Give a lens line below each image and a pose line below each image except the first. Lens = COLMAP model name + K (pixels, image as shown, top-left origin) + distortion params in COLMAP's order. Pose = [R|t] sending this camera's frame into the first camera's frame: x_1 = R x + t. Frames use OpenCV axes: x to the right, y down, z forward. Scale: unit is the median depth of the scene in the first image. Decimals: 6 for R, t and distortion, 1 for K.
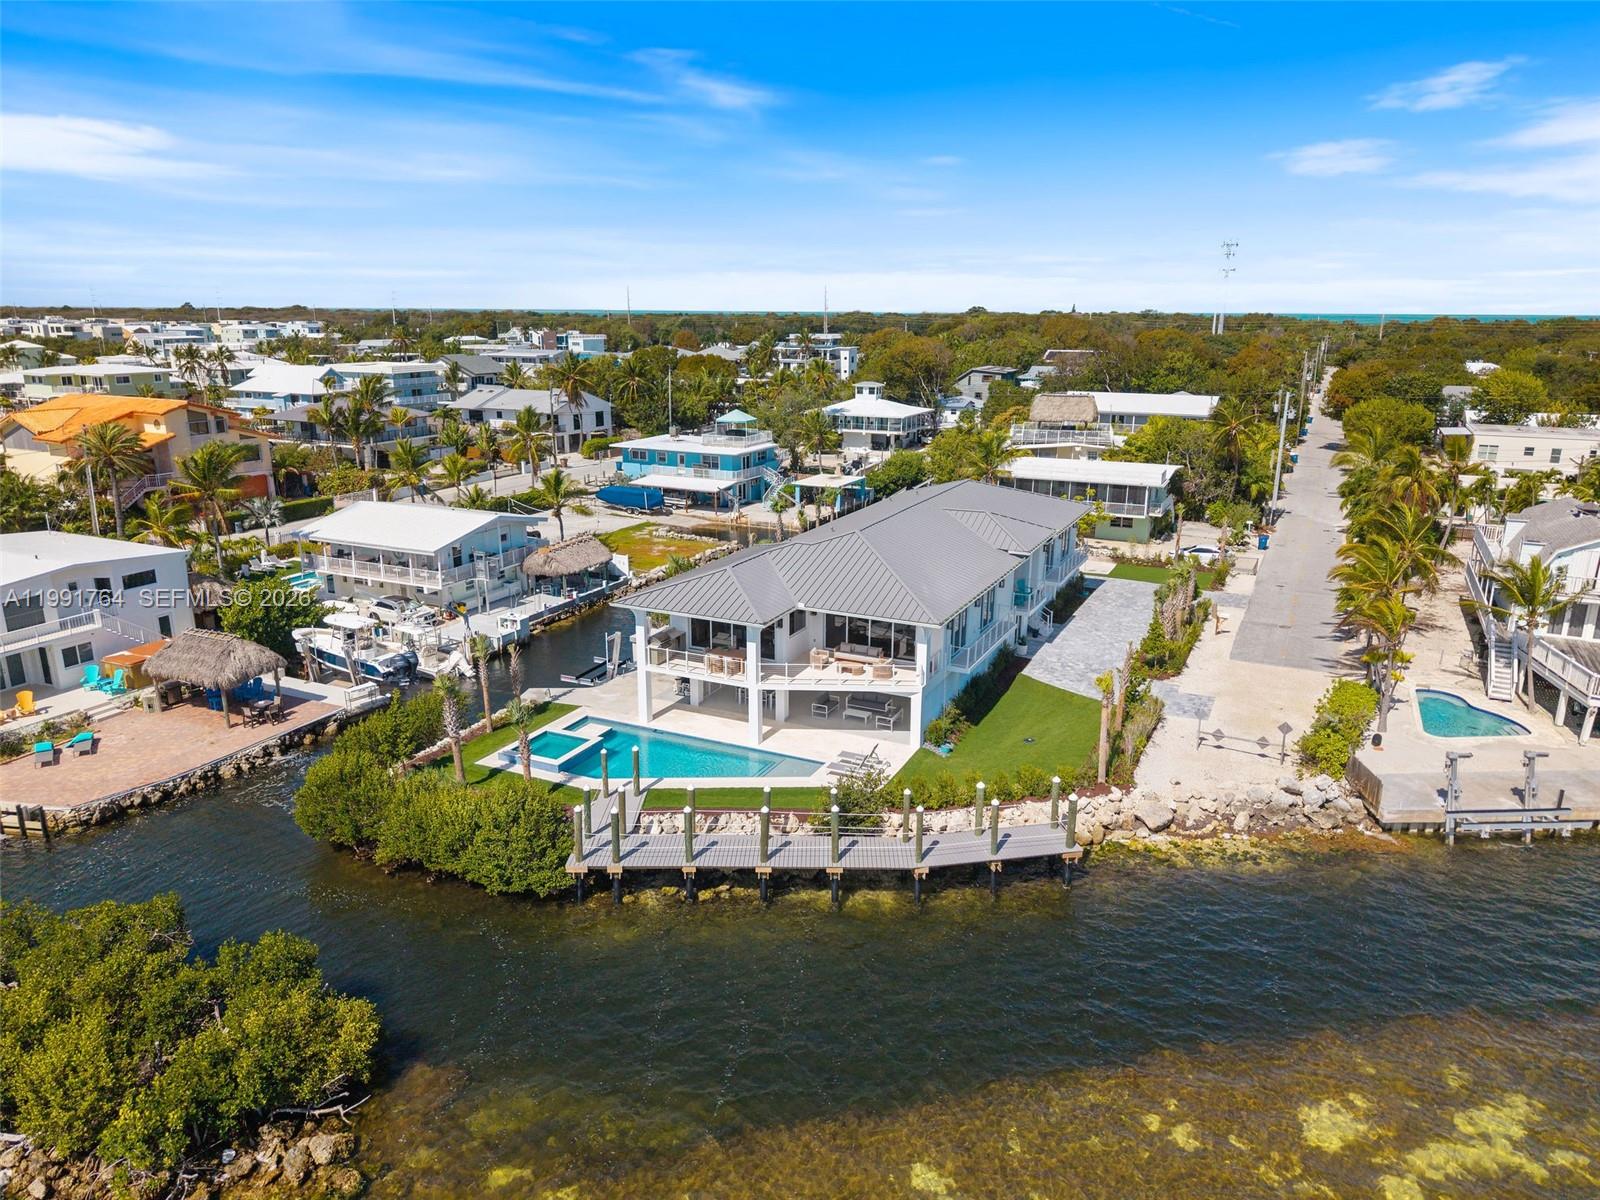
lens RADIAL K [[1076.0, 0, 800.0], [0, 1076.0, 600.0], [0, 0, 1]] dist [0.015683, -0.001188]
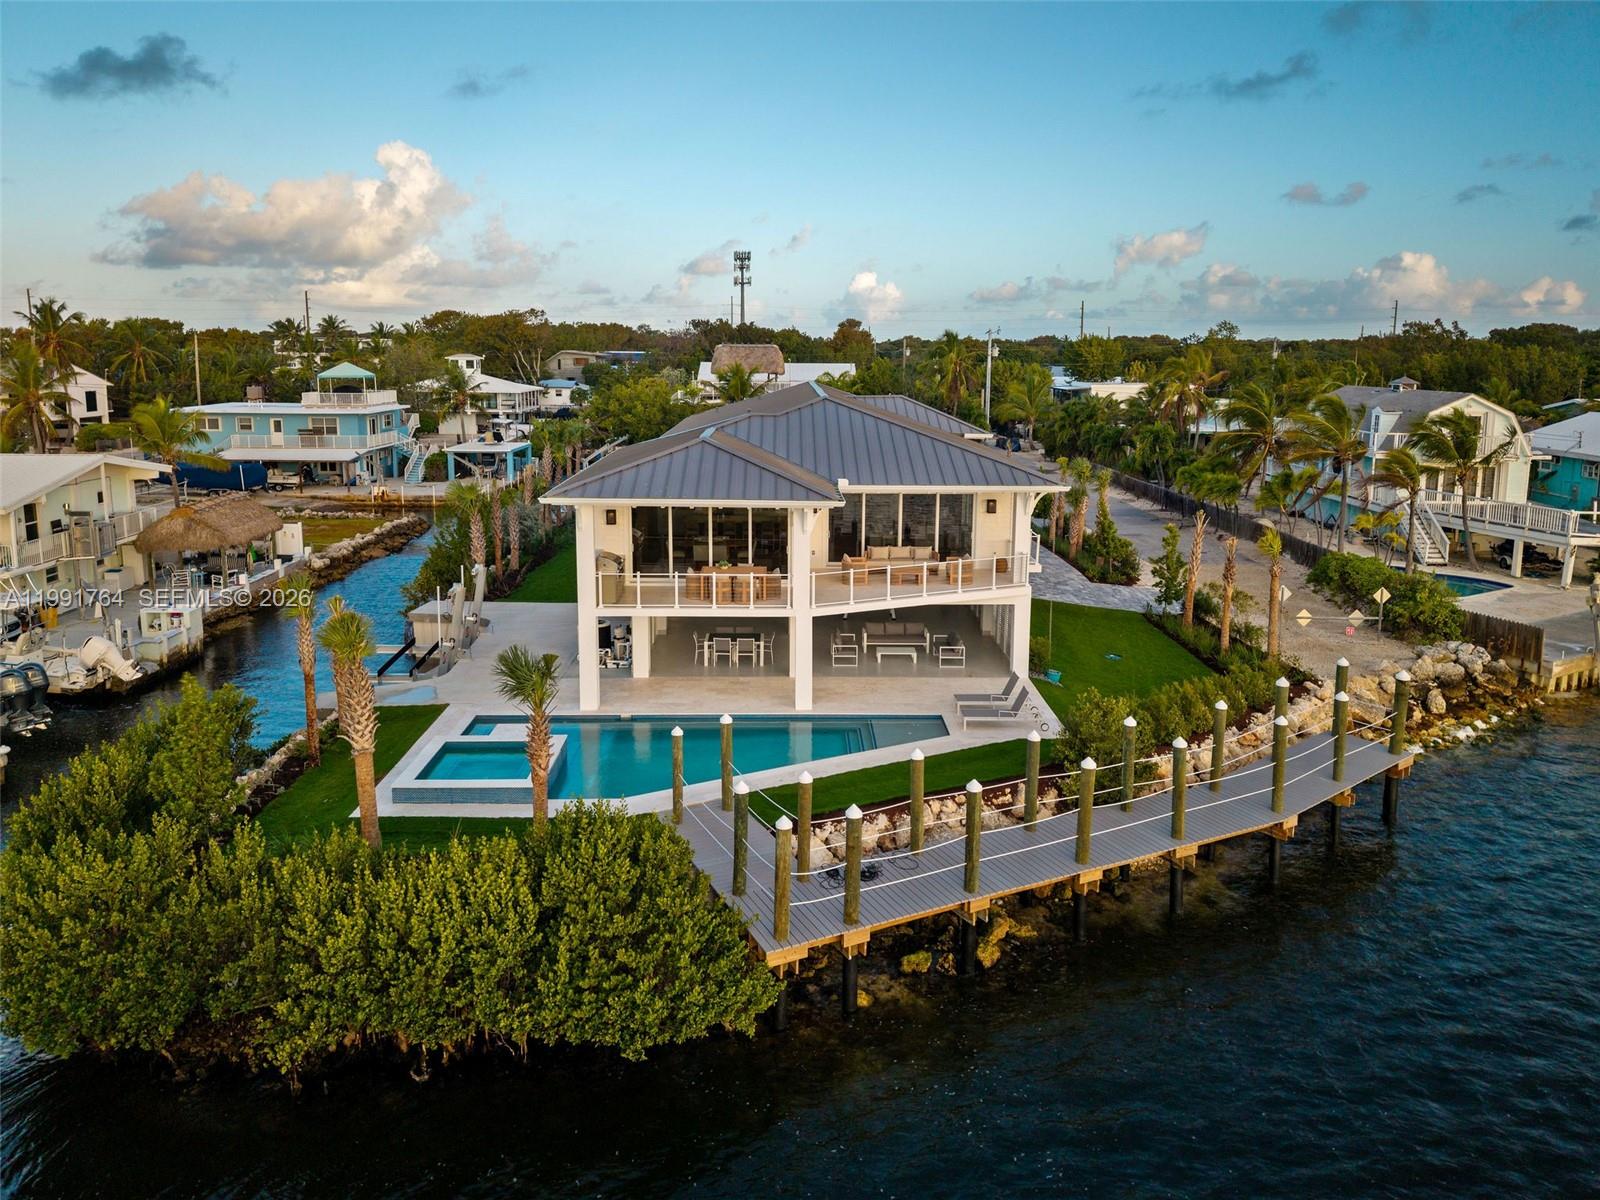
lens RADIAL K [[1117.8, 0, 795.2], [0, 1117.8, 464.2], [0, 0, 1]] dist [0.019316, -0.001439]
pose [[0.892062, -0.044512, 0.449716, -0.311529], [0.114901, 0.984775, -0.130448, 0.076092], [-0.437062, 0.168040, 0.883594, 0.396989]]
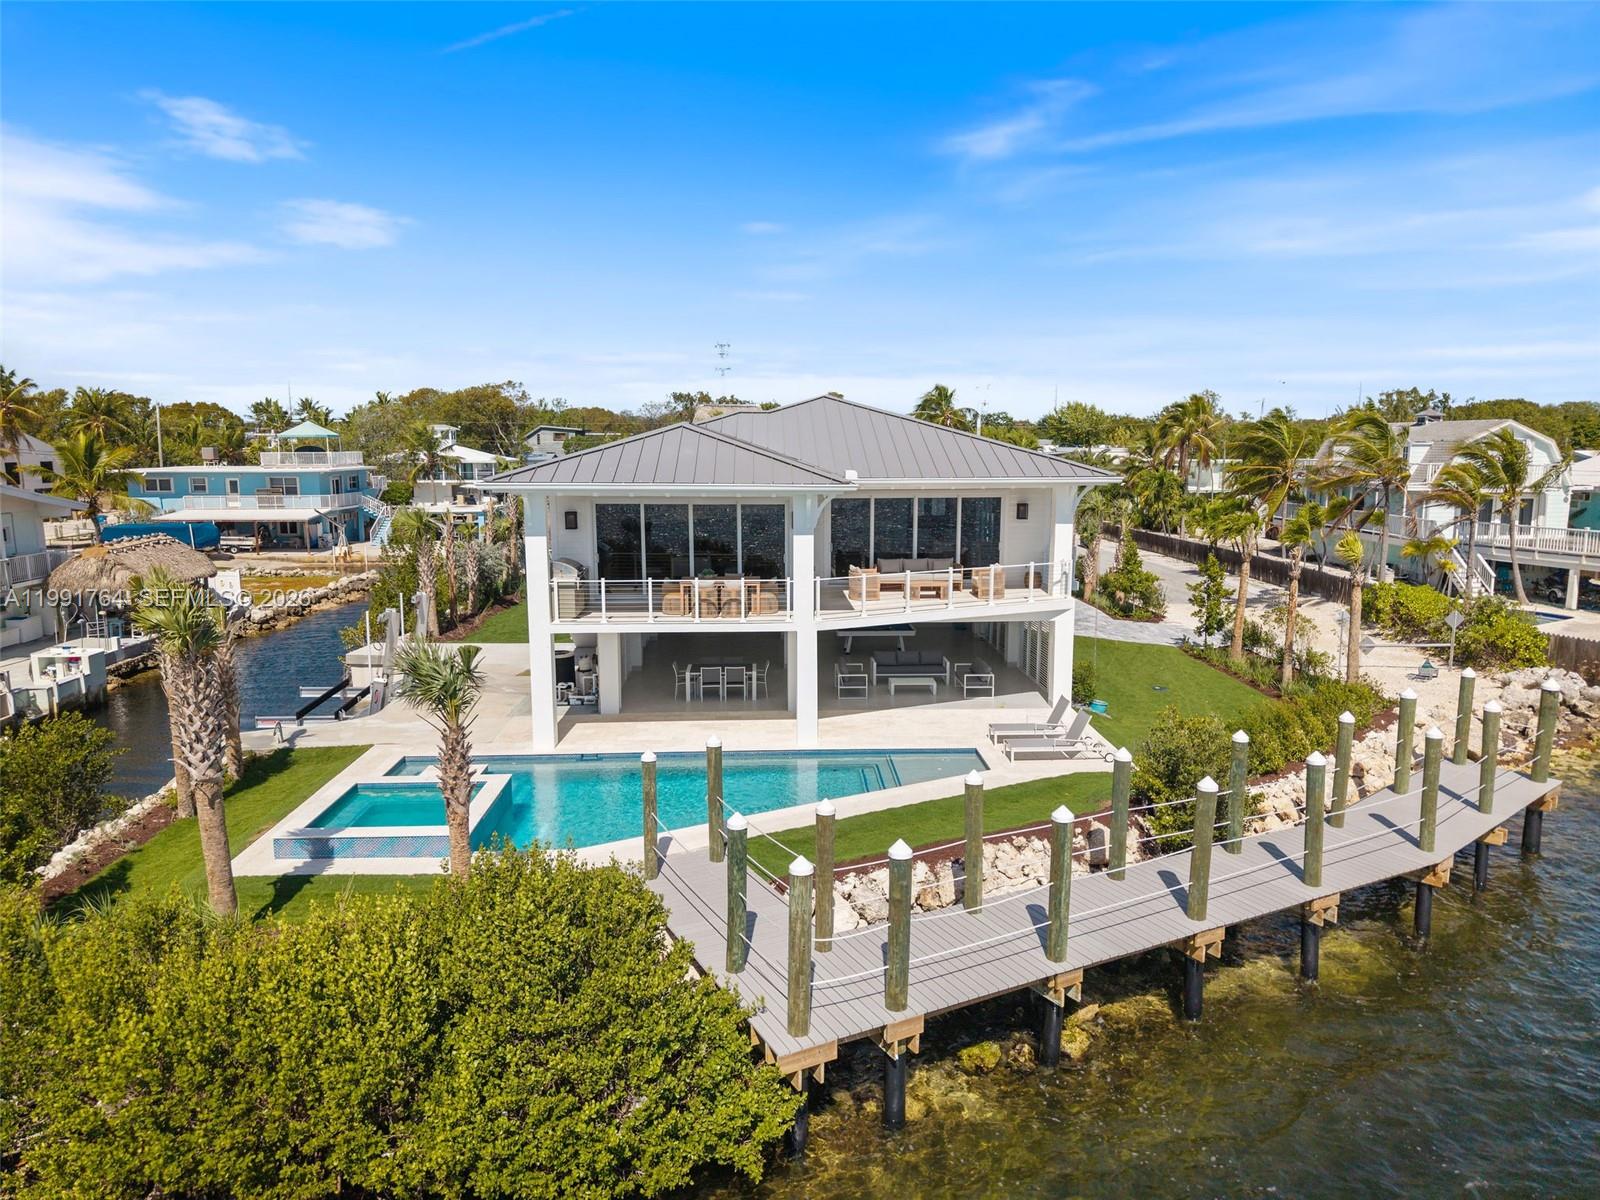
lens RADIAL K [[1076.0, 0, 800.0], [0, 1076.0, 600.0], [0, 0, 1]] dist [0.015683, -0.001188]
pose [[0.881331, -0.073875, 0.466688, -0.263390], [0.128449, 0.987964, -0.086181, 0.105361], [-0.454705, 0.135900, 0.880213, 0.521810]]
